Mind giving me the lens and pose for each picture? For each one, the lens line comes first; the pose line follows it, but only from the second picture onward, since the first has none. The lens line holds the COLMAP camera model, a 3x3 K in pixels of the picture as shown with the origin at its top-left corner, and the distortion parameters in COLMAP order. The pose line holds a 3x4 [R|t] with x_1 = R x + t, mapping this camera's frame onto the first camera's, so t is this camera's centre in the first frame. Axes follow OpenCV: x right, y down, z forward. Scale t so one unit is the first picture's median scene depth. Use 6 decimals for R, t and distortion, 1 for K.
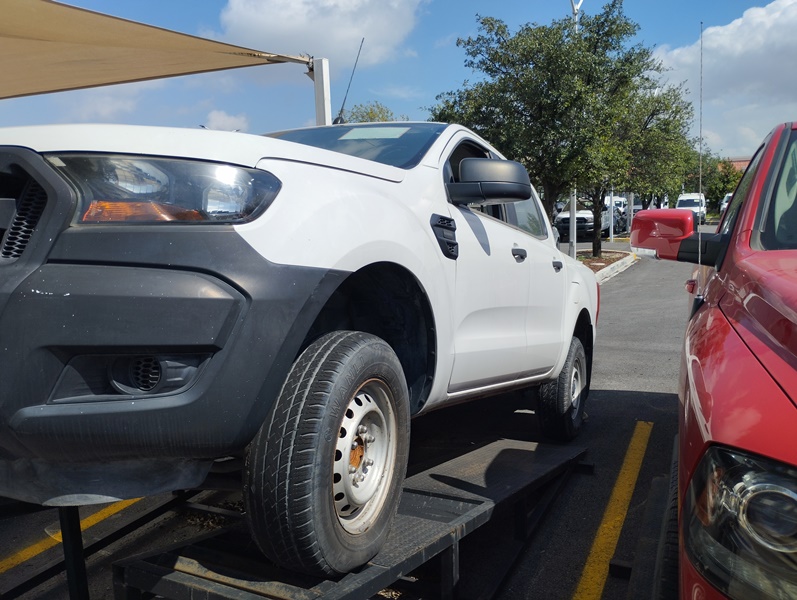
lens RADIAL K [[662.3, 0, 398.5], [0, 662.3, 300.0], [0, 0, 1]] dist [-0.006351, -0.004636]
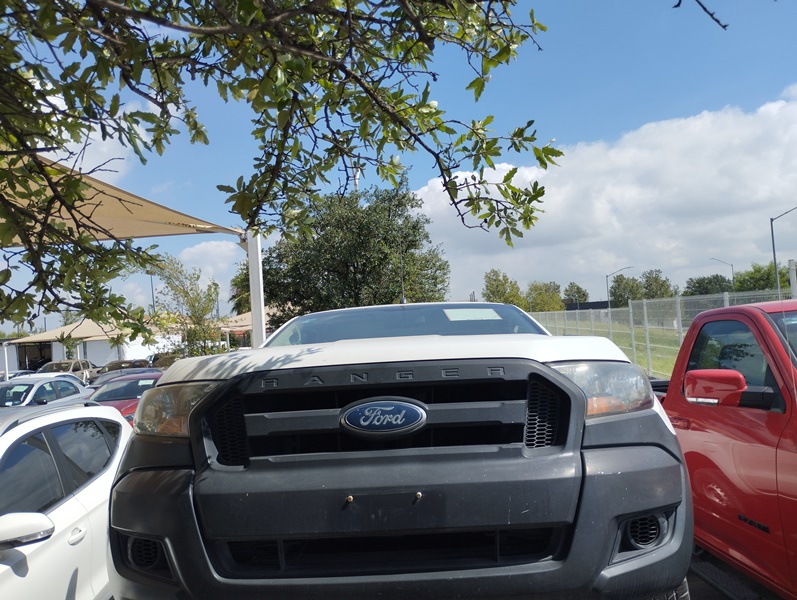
lens RADIAL K [[662.3, 0, 398.5], [0, 662.3, 300.0], [0, 0, 1]] dist [-0.006351, -0.004636]
pose [[0.925312, -0.002166, 0.379200, -0.303571], [0.084131, 0.976235, -0.199717, -0.025507], [-0.369756, 0.216703, 0.903505, -0.019658]]
